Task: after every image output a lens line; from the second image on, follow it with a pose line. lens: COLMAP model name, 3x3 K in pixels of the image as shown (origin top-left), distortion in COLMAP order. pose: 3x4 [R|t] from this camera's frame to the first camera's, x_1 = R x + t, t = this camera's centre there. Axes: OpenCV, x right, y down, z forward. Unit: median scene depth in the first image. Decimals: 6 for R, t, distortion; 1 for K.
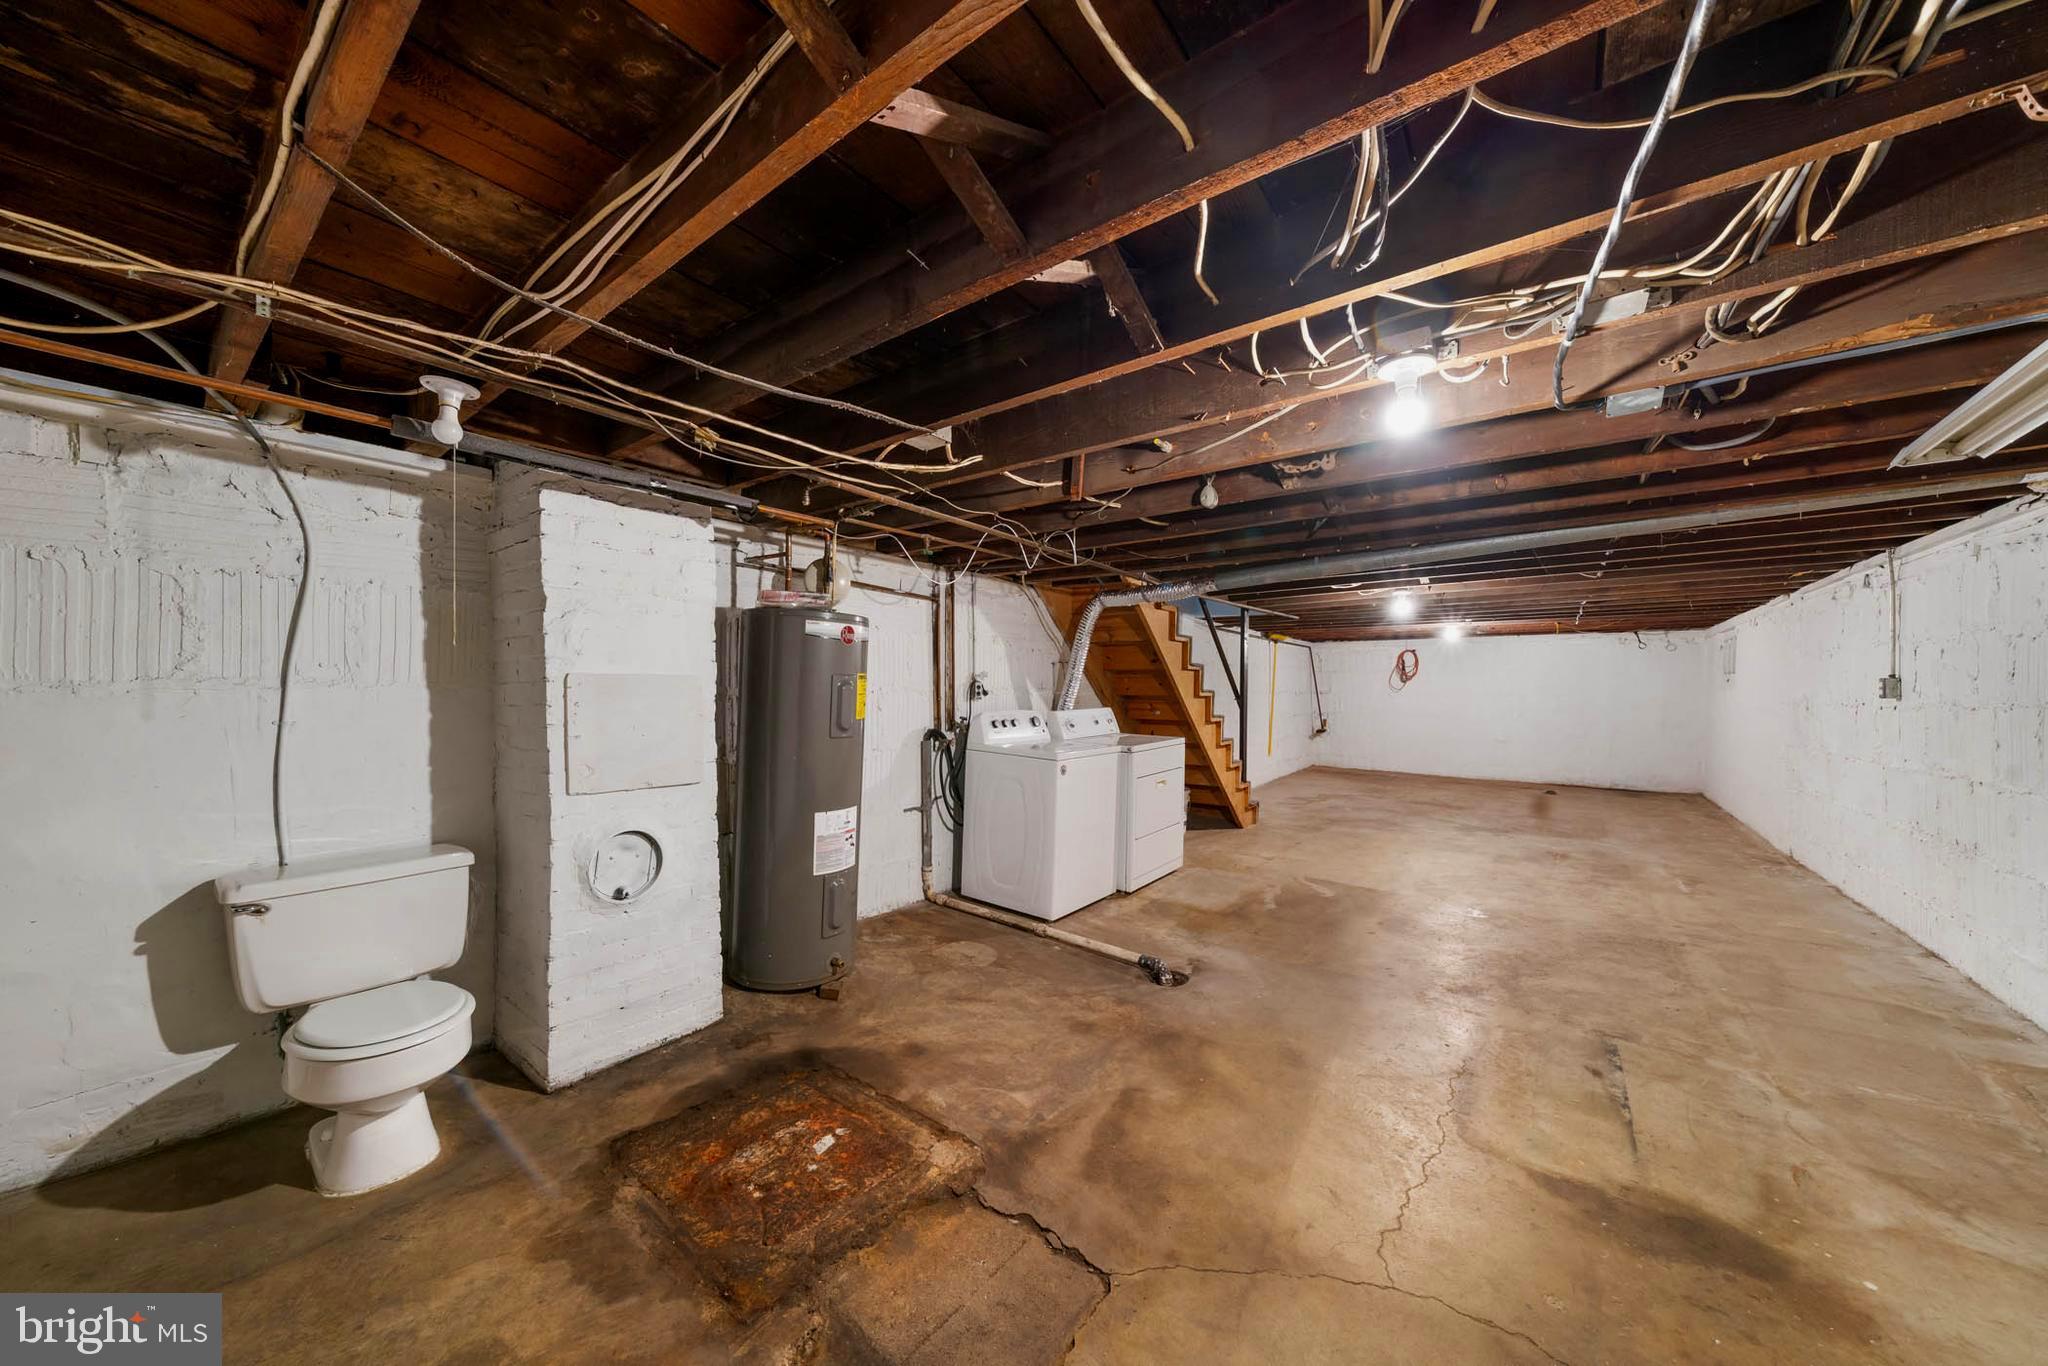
lens RADIAL K [[710.9, 0, 1031.8], [0, 710.9, 687.4], [0, 0, 1]] dist [-0.005323, 0.000135]
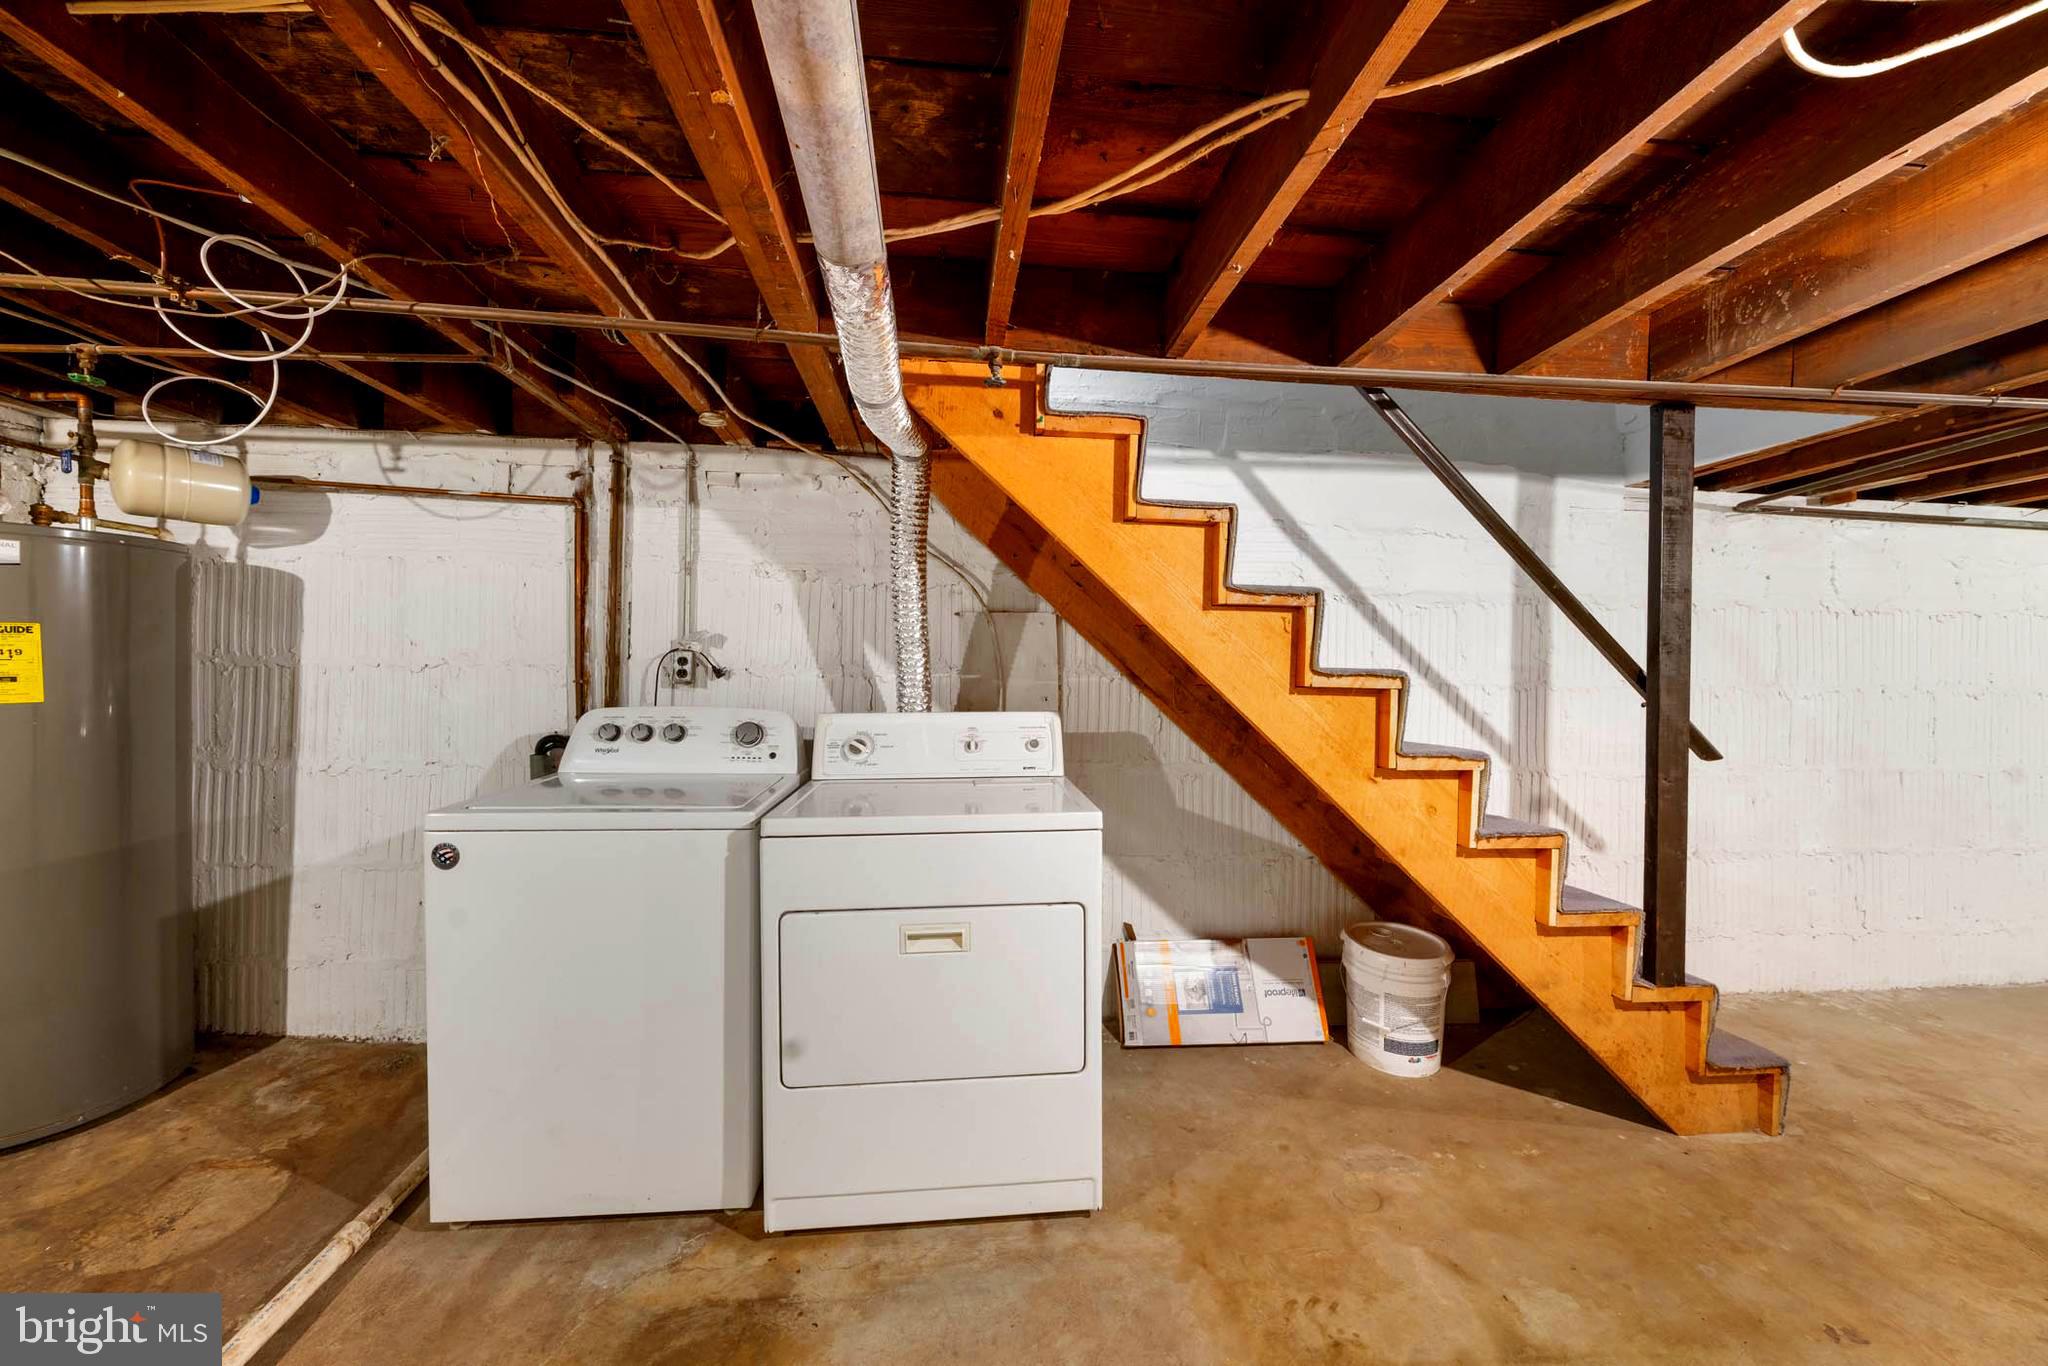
lens RADIAL K [[710.9, 0, 1013.7], [0, 710.9, 681.2], [0, 0, 1]] dist [-0.005323, 0.000135]
pose [[0.661110, 0.002983, -0.750283, 0.506093], [-0.005528, 0.999984, -0.000896, 0.014657], [0.750269, 0.004740, 0.661116, 0.896691]]
